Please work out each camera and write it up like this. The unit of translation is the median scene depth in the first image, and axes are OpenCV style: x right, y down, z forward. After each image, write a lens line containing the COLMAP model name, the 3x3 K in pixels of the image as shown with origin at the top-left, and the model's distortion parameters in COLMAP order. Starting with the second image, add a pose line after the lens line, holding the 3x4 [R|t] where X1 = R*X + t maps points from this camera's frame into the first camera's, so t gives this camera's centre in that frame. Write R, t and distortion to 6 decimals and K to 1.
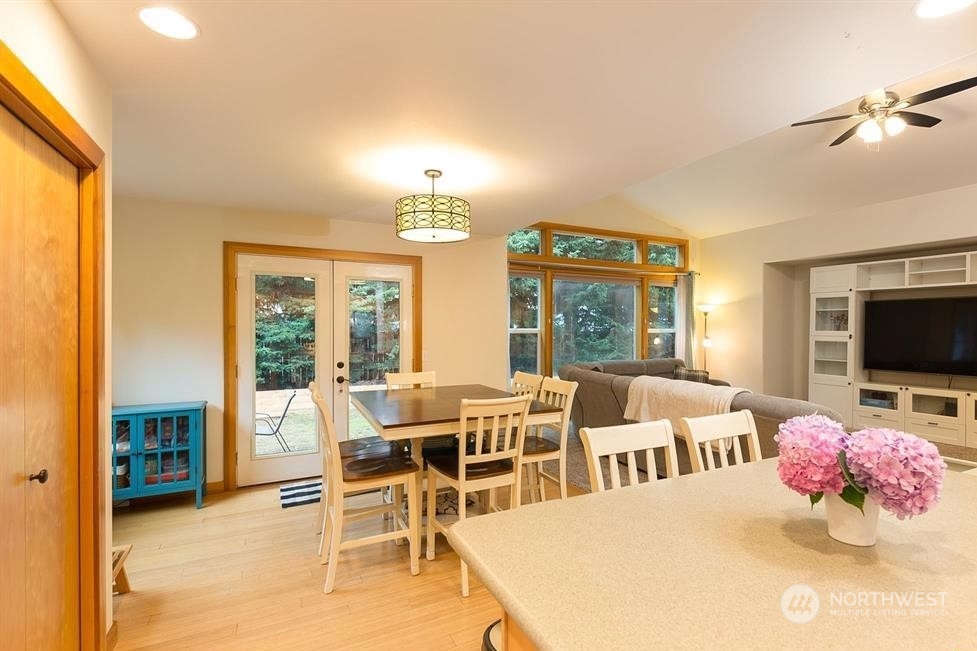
lens RADIAL K [[462.9, 0, 516.0], [0, 462.9, 330.8], [0, 0, 1]] dist [0.020499, -0.014183]
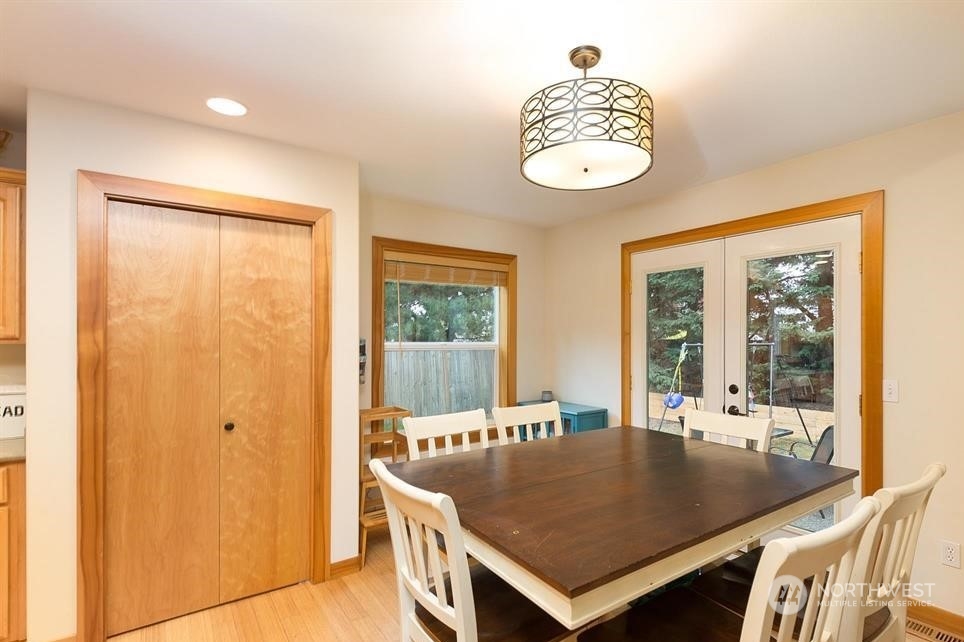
lens RADIAL K [[456.8, 0, 510.0], [0, 456.8, 339.2], [0, 0, 1]] dist [0.020499, -0.014183]
pose [[0.142479, 0.002997, -0.989793, 0.156151], [-0.006226, 0.999978, 0.002132, 0.000975], [0.989778, 0.005859, 0.142494, 0.388159]]
